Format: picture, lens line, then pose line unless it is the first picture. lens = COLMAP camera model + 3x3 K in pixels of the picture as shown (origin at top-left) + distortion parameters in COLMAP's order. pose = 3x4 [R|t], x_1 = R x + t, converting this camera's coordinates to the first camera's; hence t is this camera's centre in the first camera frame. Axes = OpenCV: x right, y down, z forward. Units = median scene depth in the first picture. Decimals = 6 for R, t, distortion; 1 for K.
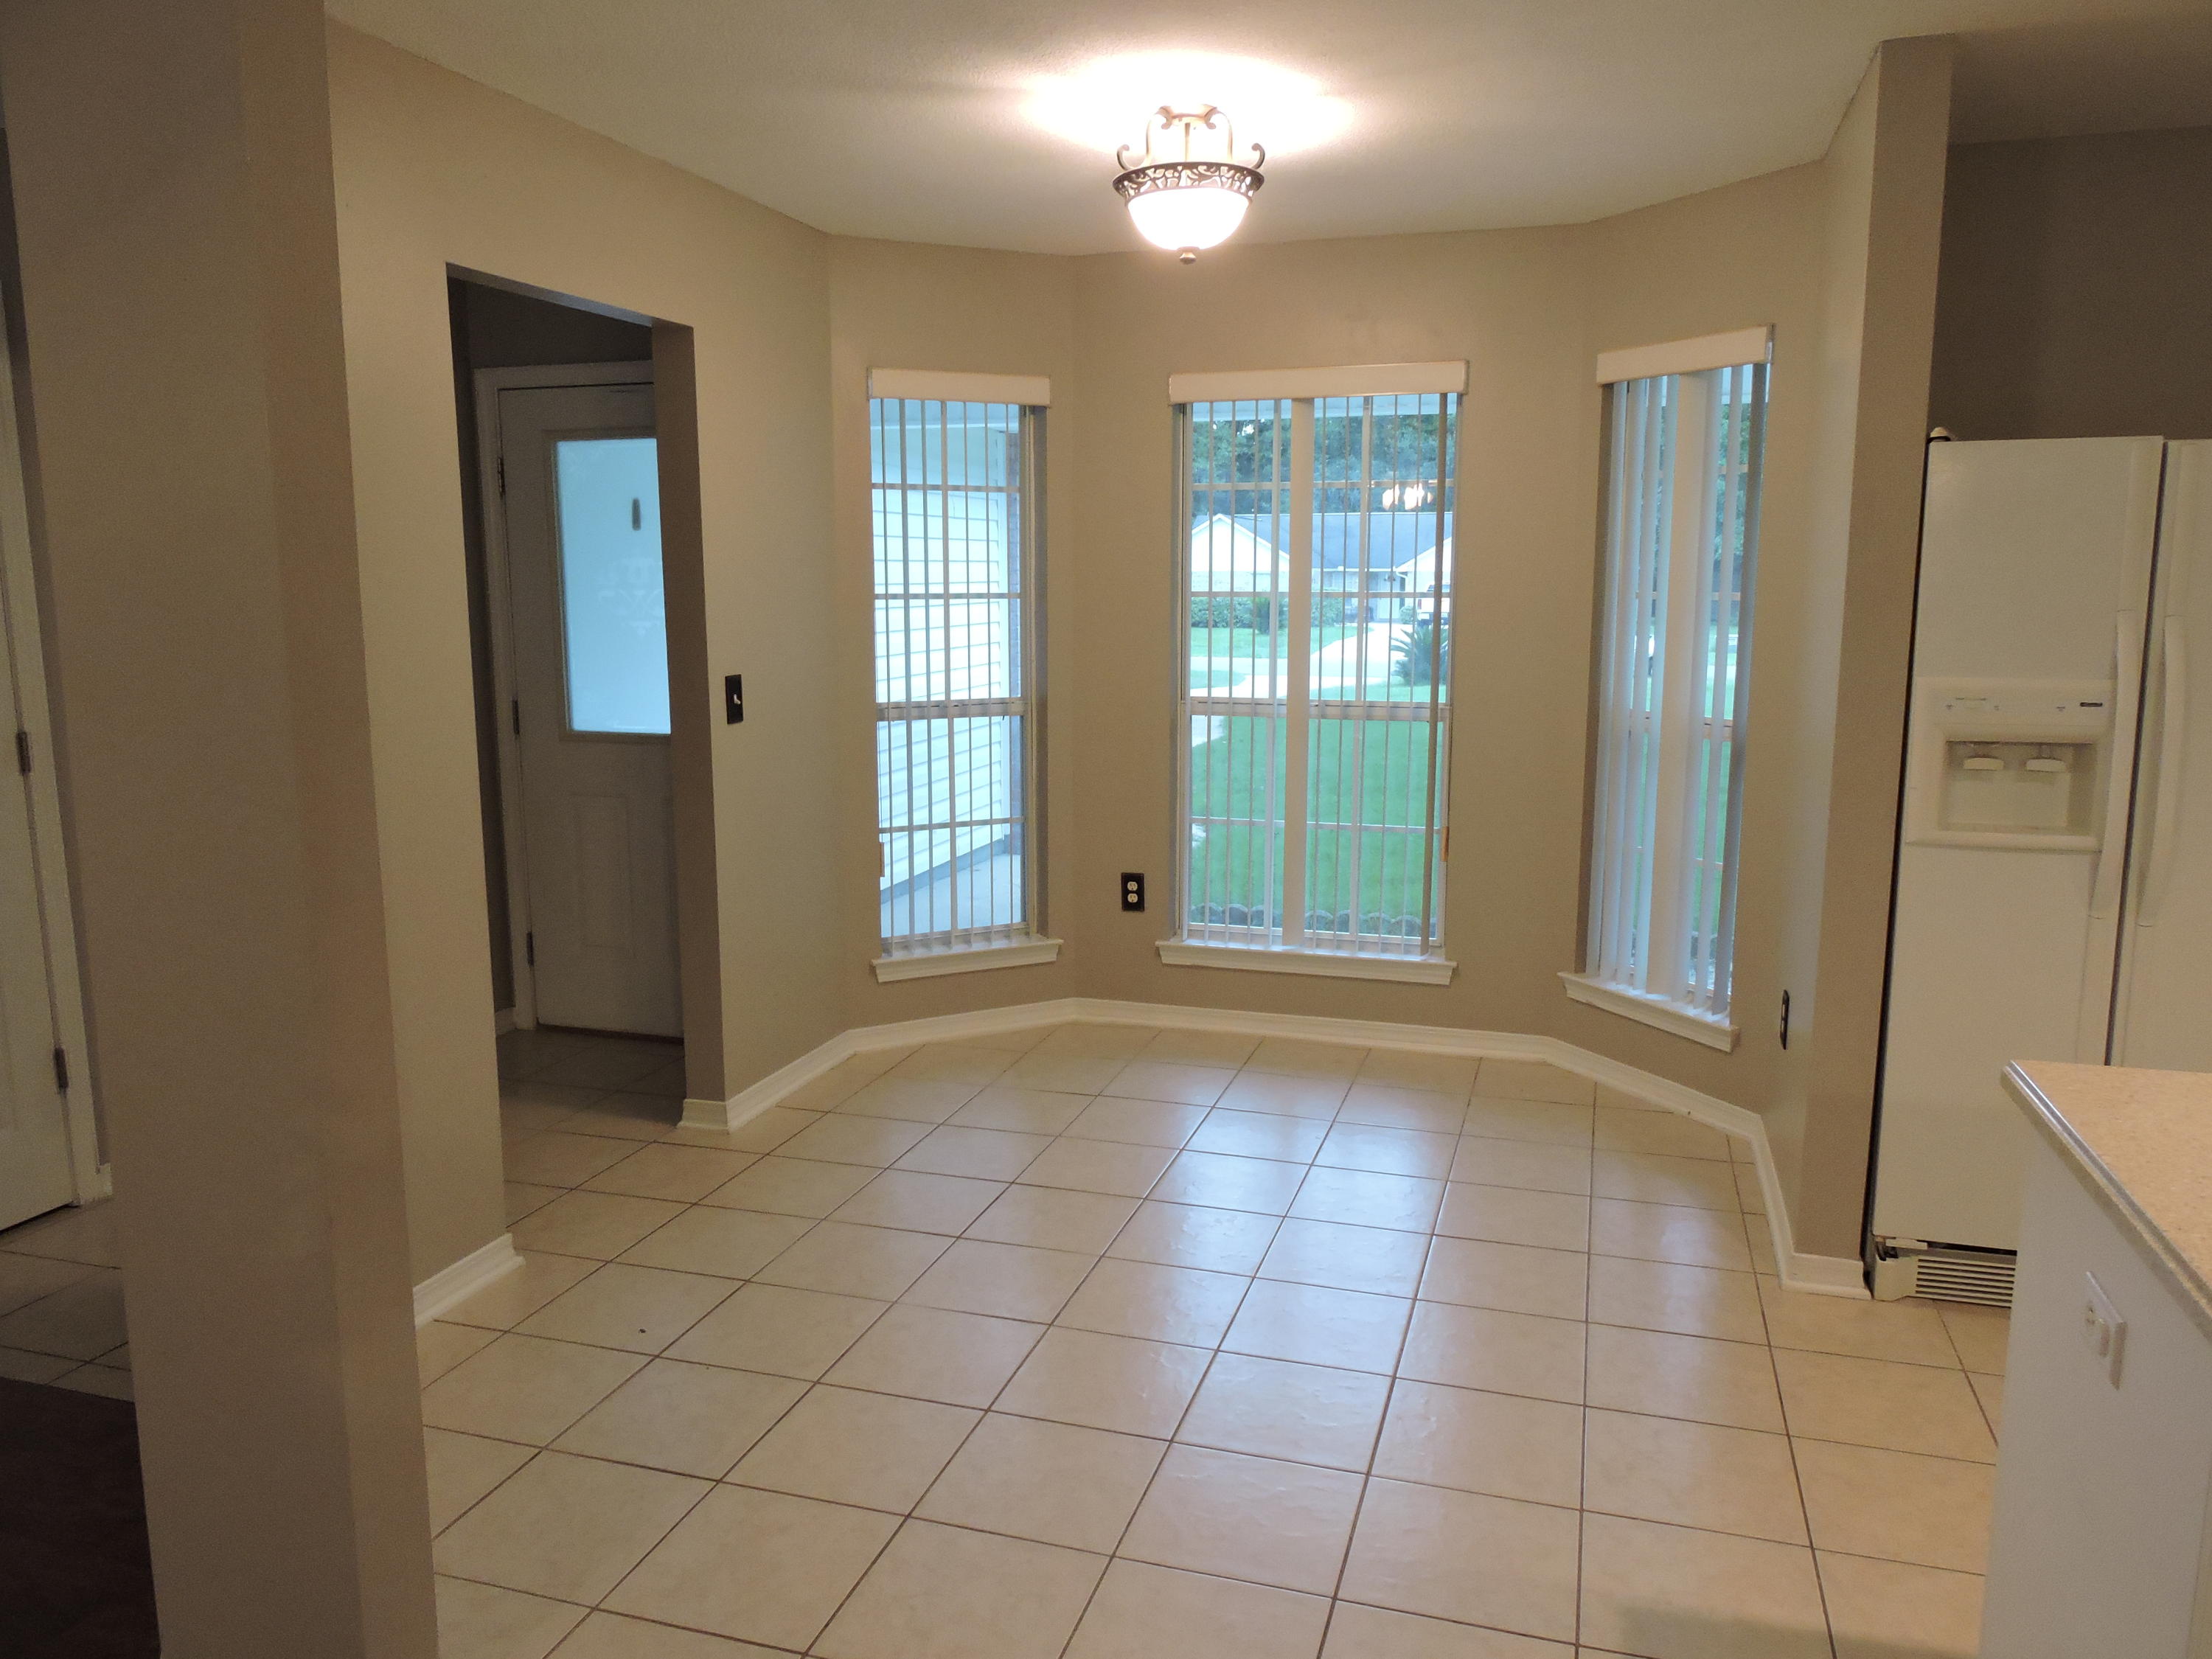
lens RADIAL K [[1580.6, 0, 1115.1], [0, 1580.6, 828.2], [0, 0, 1]] dist [0.001156, -0.006059]
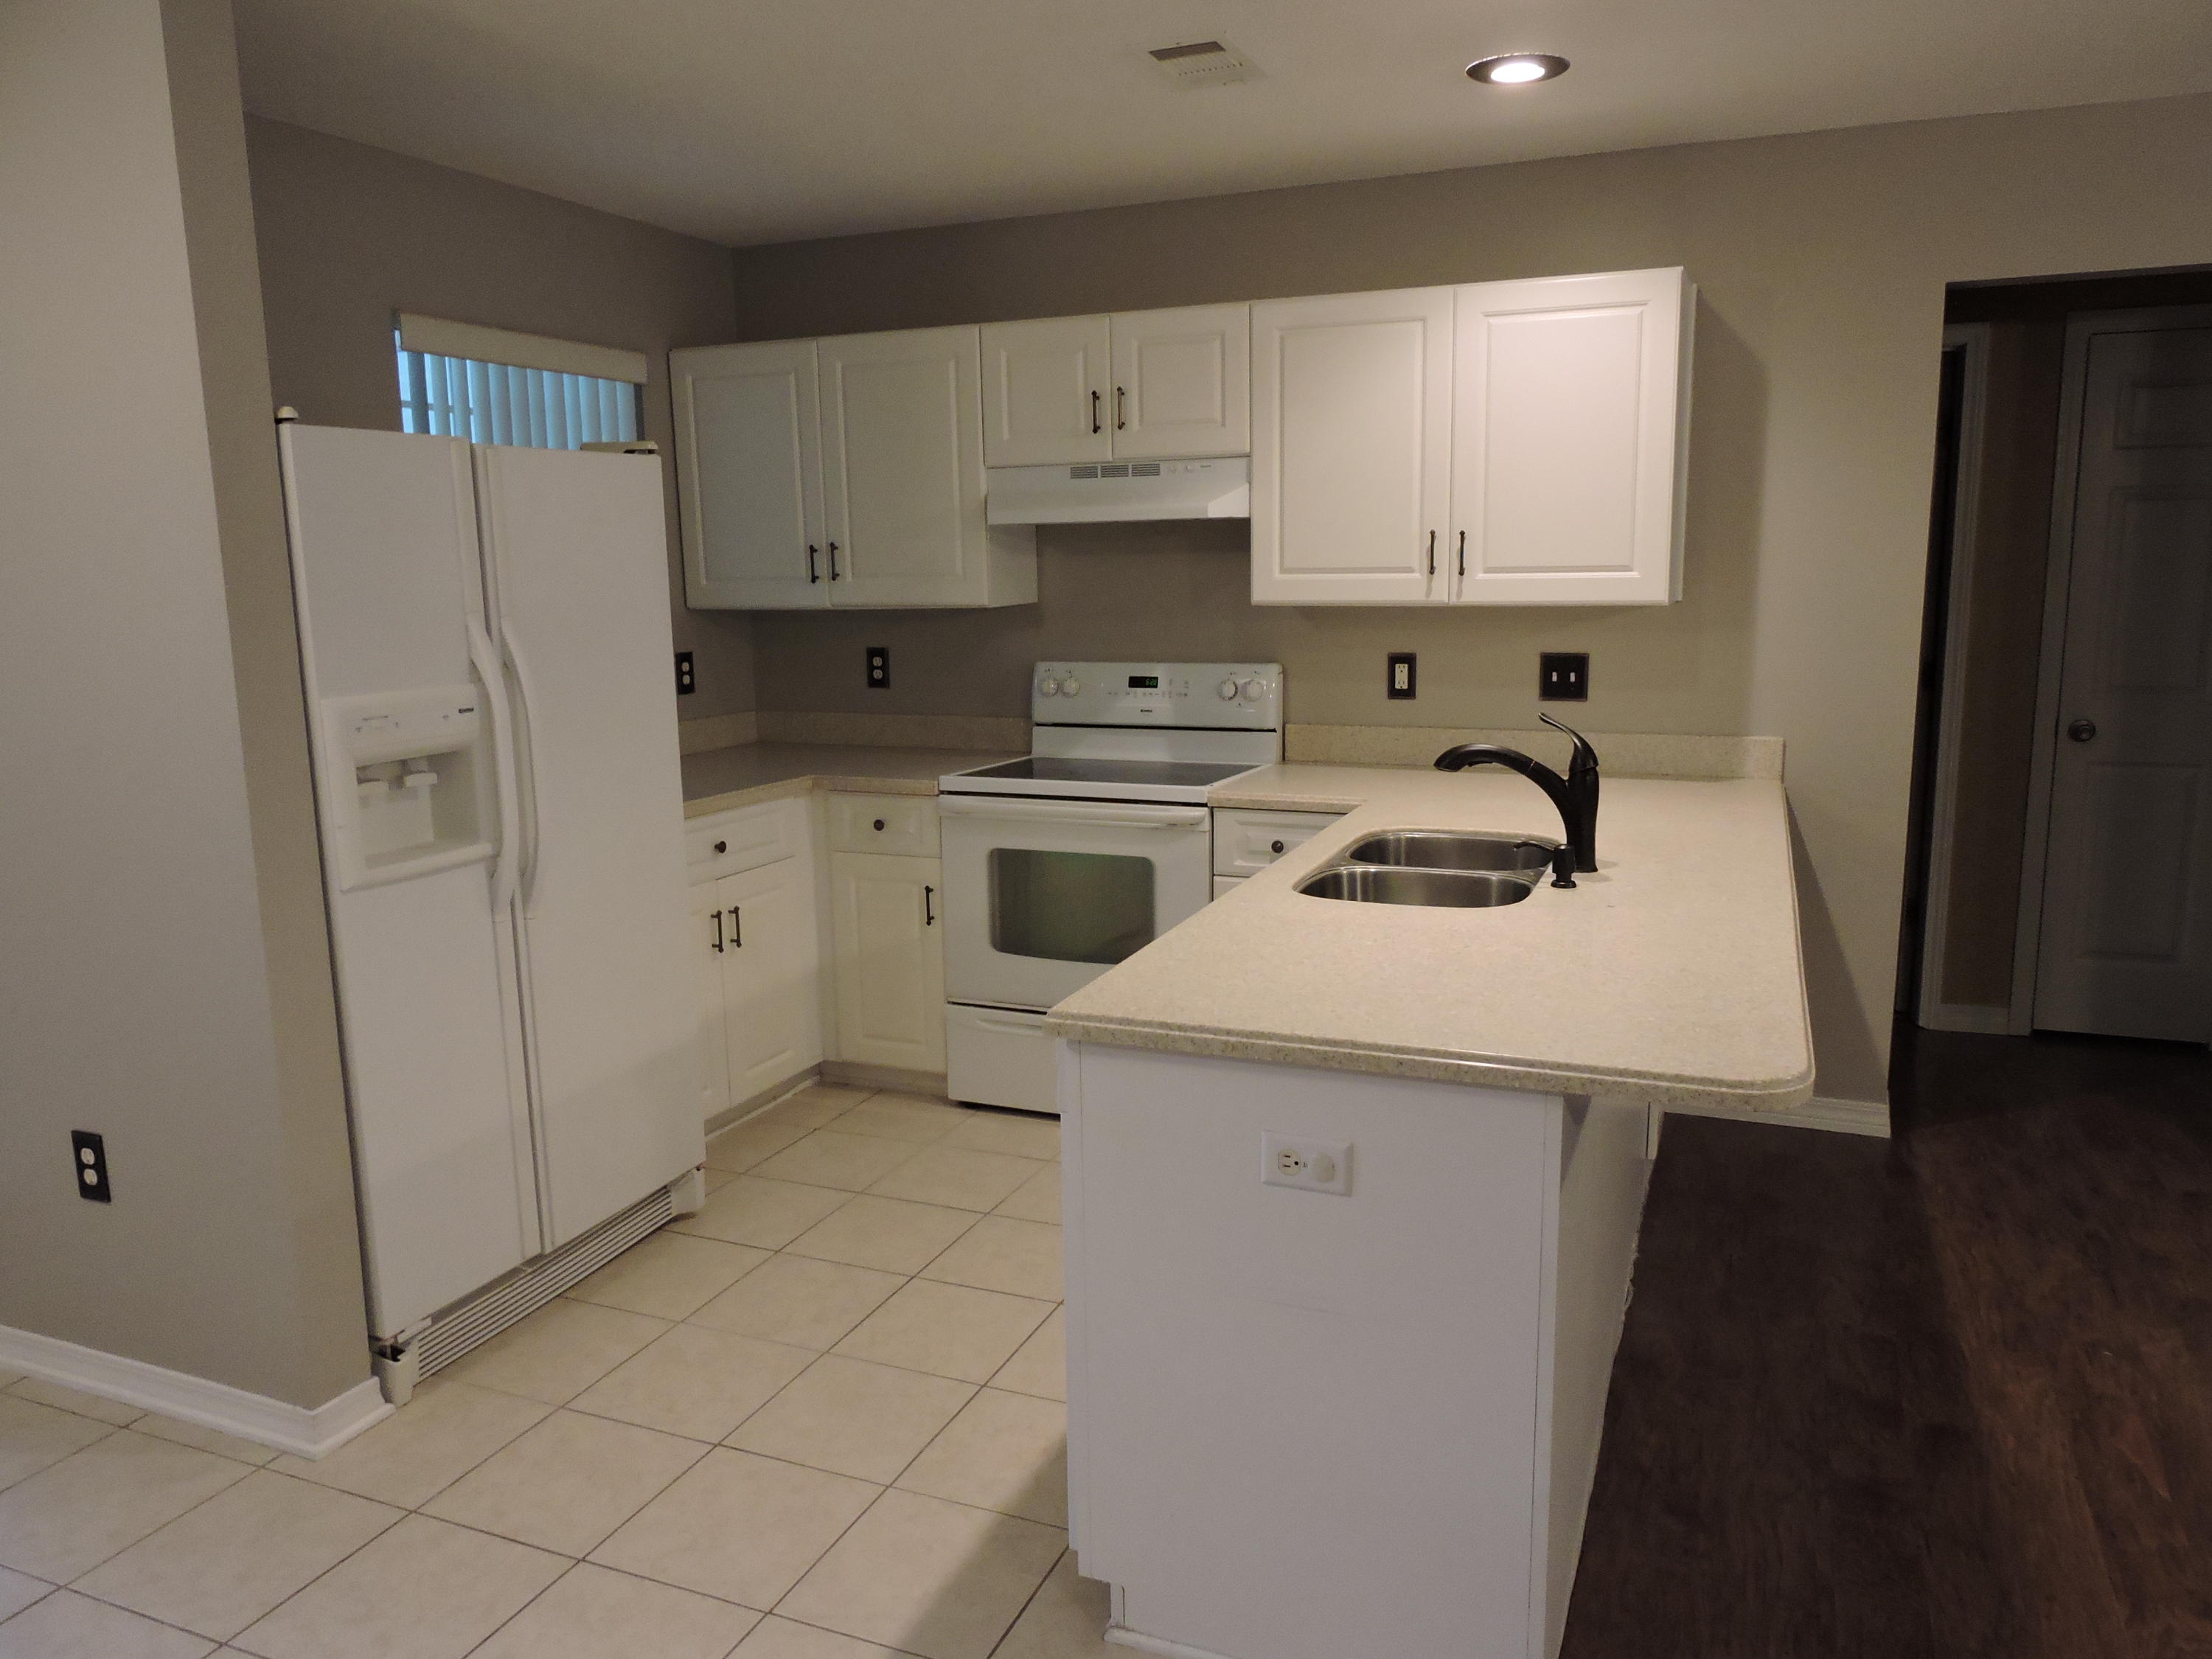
lens RADIAL K [[1580.6, 0, 1106.3], [0, 1580.6, 841.2], [0, 0, 1]] dist [0.001156, -0.006059]
pose [[0.090369, -0.166341, 0.981919, -0.094030], [0.171974, 0.973748, 0.149130, -0.022885], [-0.980948, 0.155387, 0.116603, 0.150676]]
